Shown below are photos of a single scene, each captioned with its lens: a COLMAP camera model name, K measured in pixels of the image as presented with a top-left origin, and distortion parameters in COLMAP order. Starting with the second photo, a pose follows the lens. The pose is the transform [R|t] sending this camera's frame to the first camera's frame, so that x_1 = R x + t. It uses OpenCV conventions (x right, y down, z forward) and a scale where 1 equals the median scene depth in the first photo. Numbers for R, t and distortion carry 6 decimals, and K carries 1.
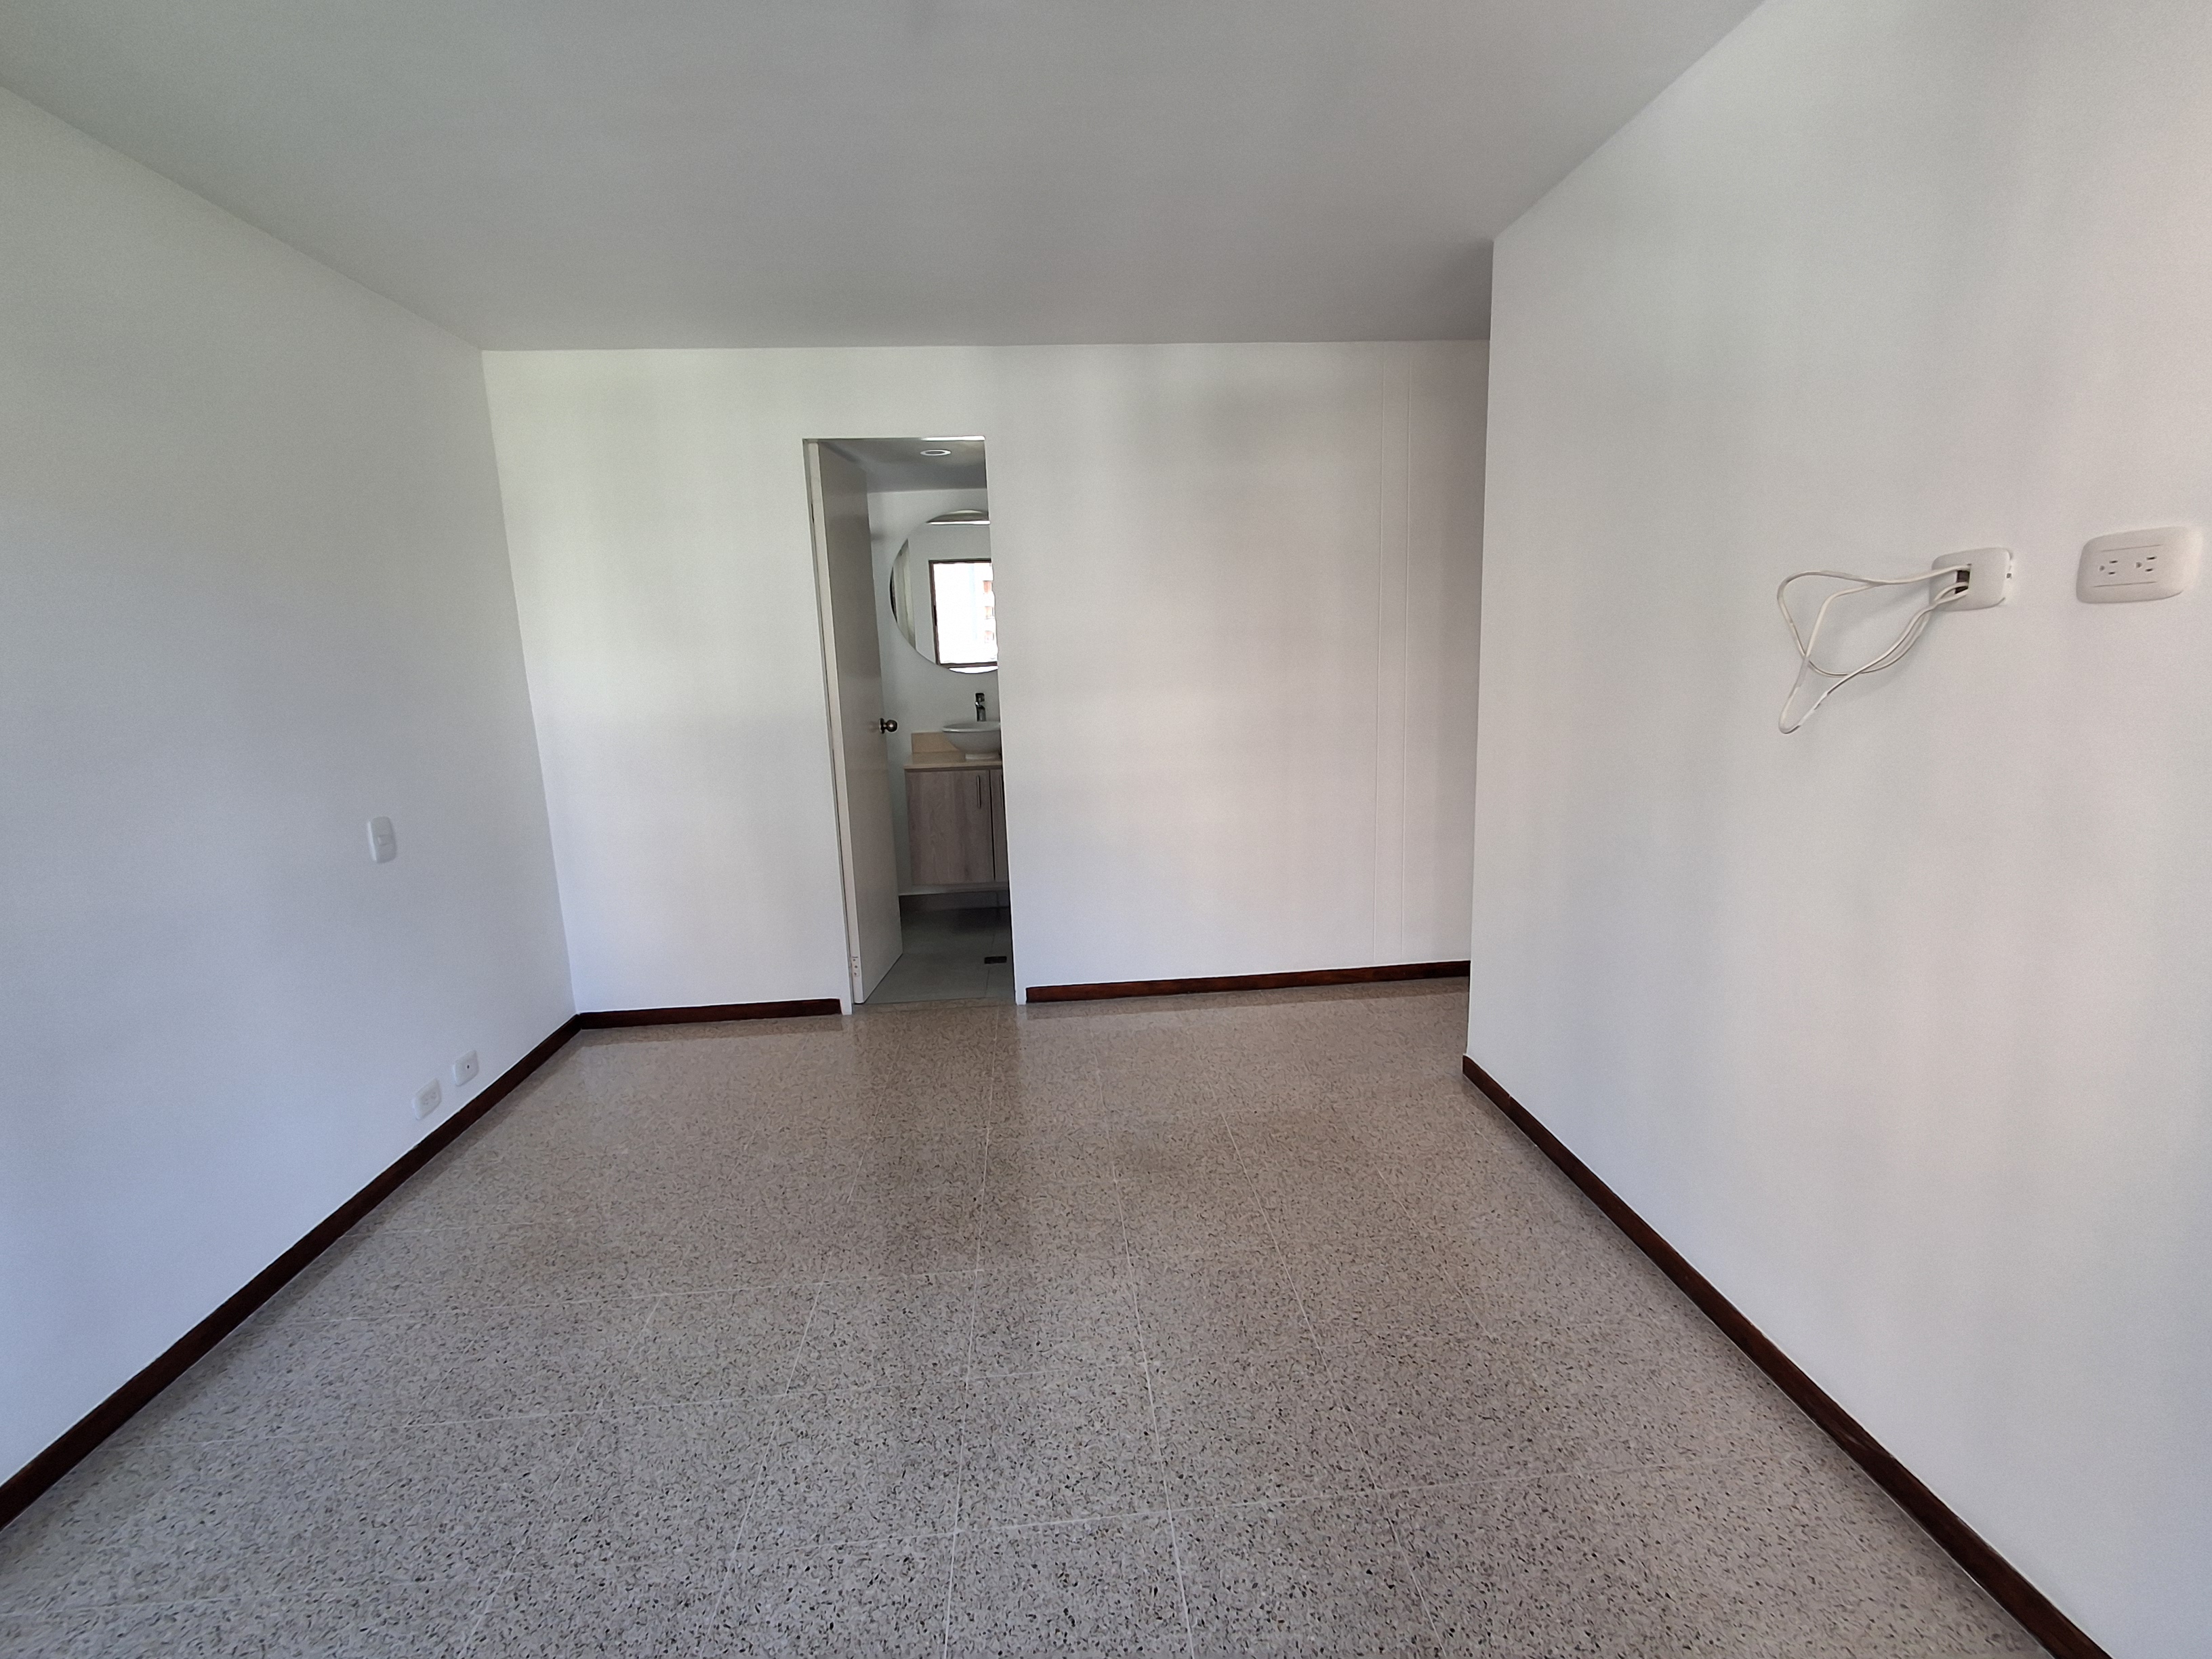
lens RADIAL K [[1025.4, 0, 1103.9], [0, 1025.4, 833.6], [0, 0, 1]] dist [0.003261, 0.001726]
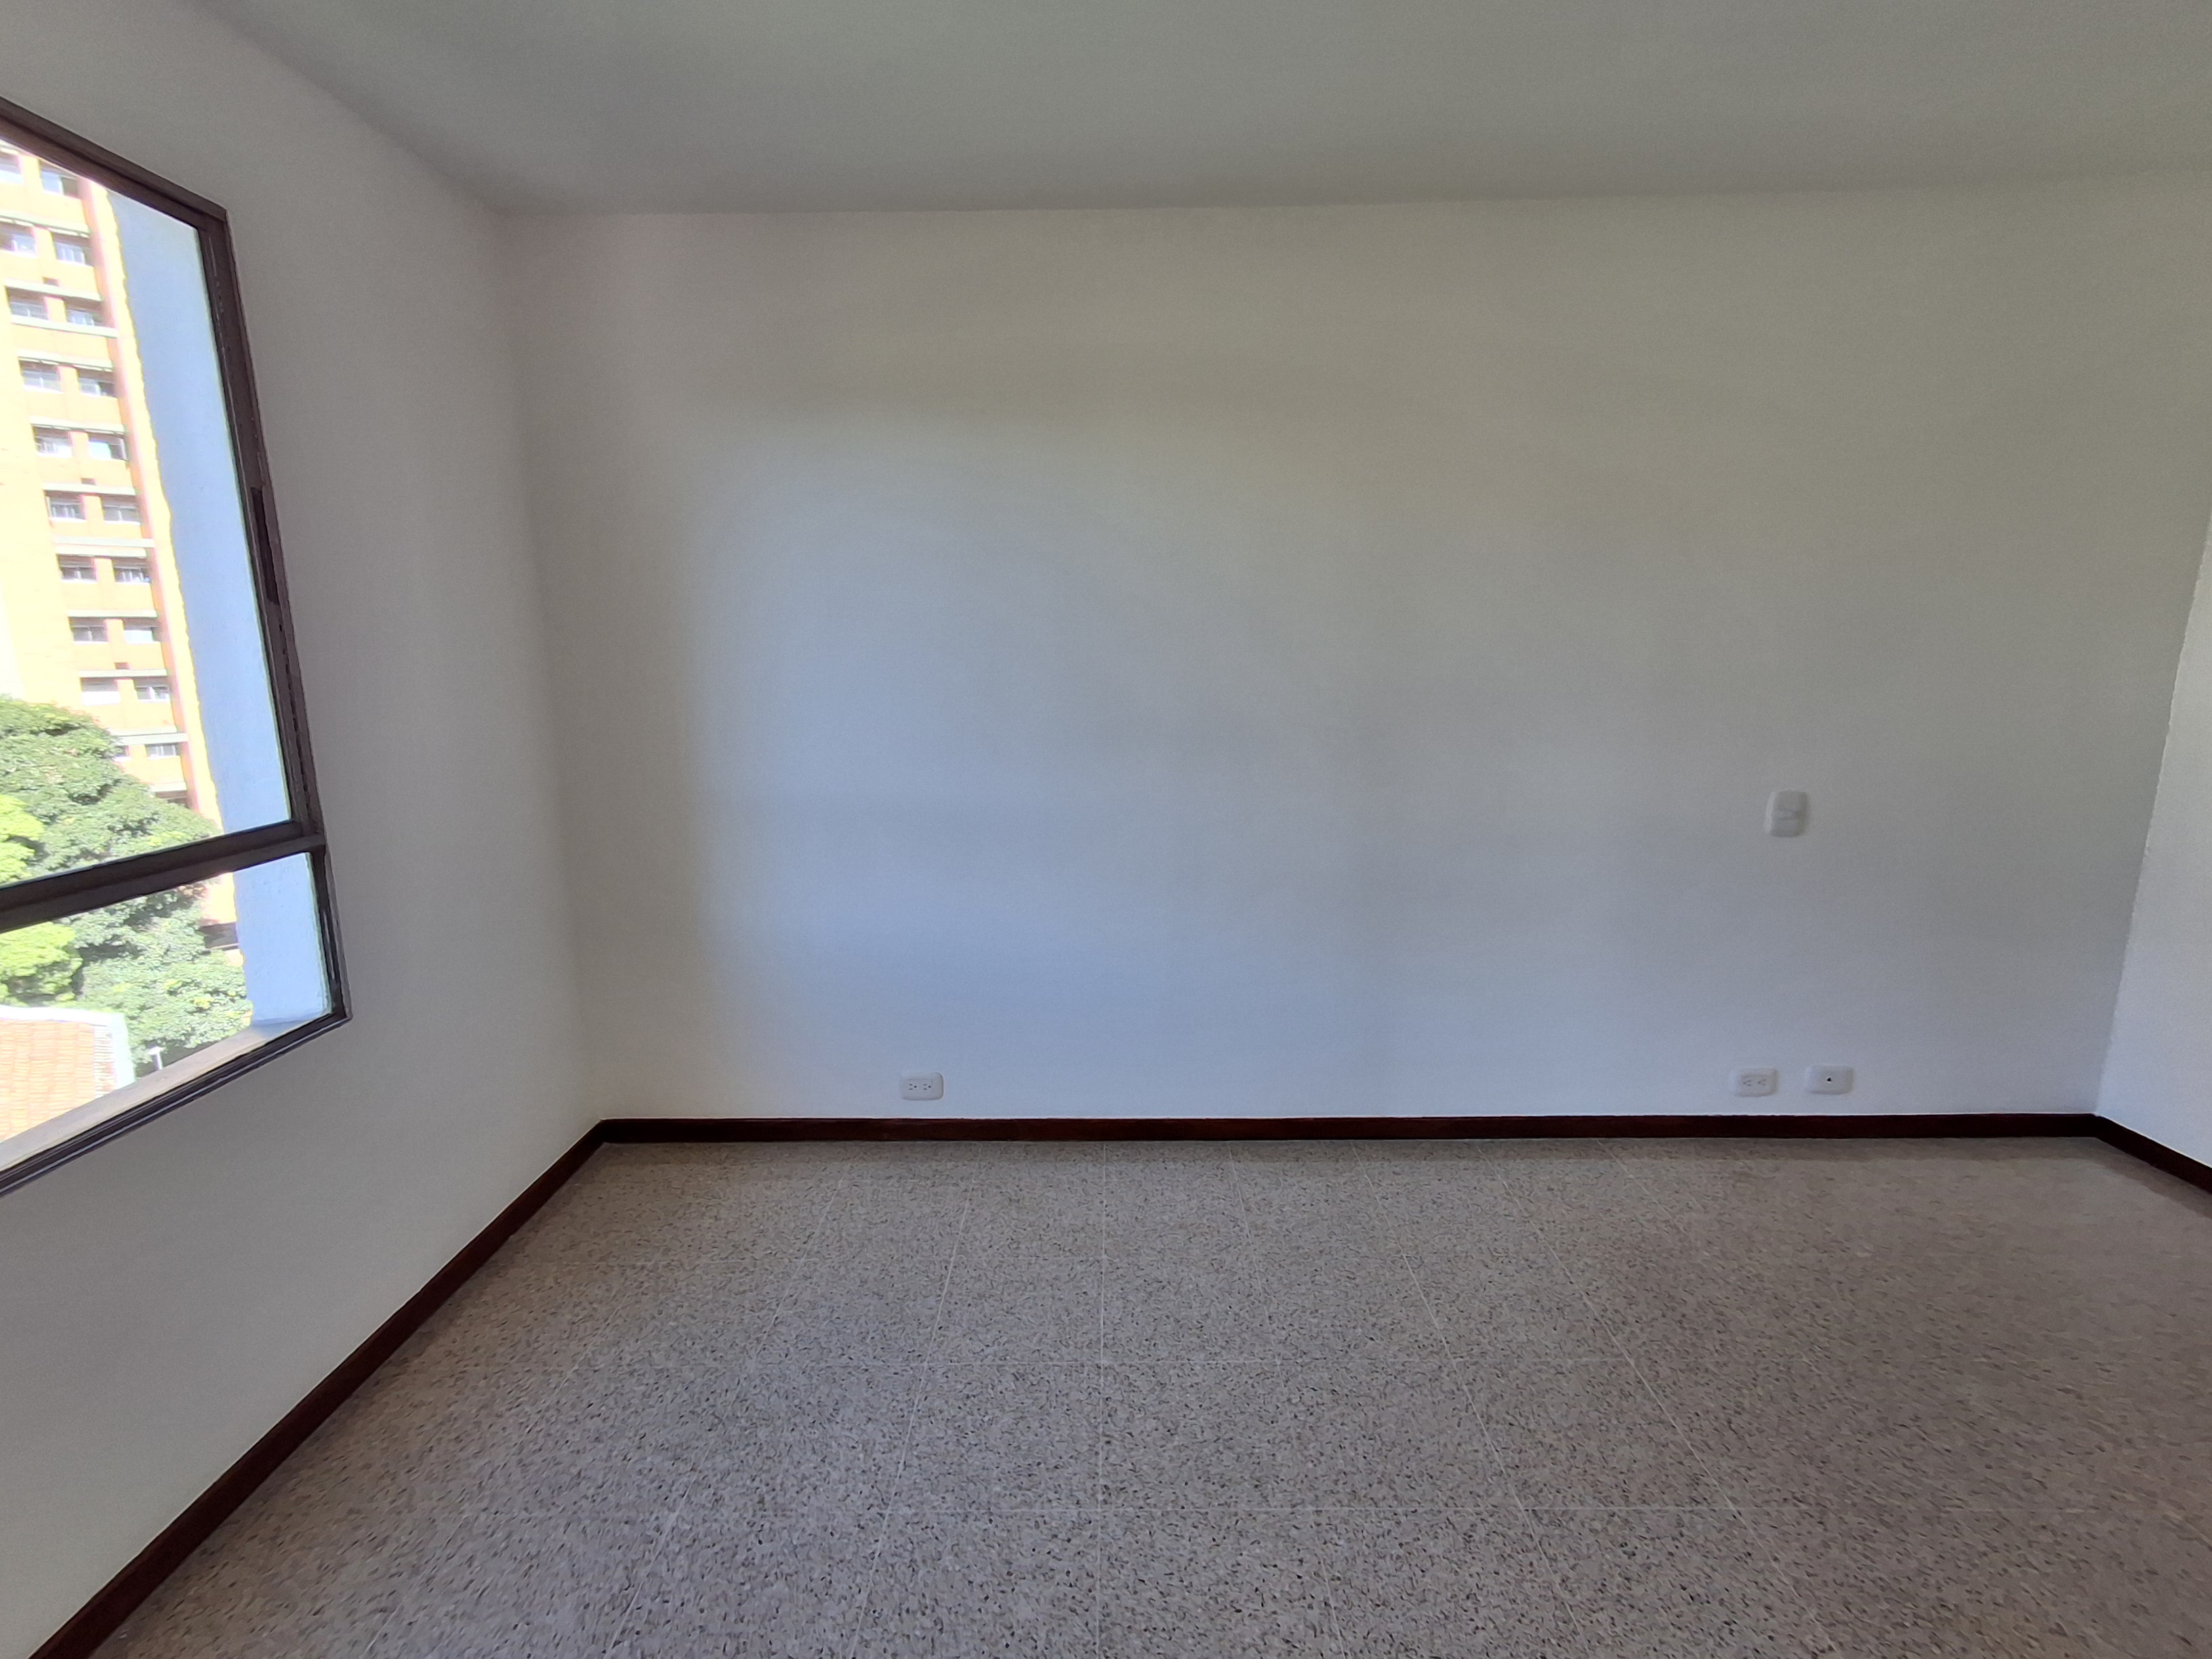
lens RADIAL K [[1025.4, 0, 1098.3], [0, 1025.4, 827.3], [0, 0, 1]] dist [0.003261, 0.001726]
pose [[-0.078703, 0.219914, -0.972339, 0.471817], [-0.174840, 0.957202, 0.230642, -0.146652], [0.981446, 0.188156, -0.036885, 0.641990]]
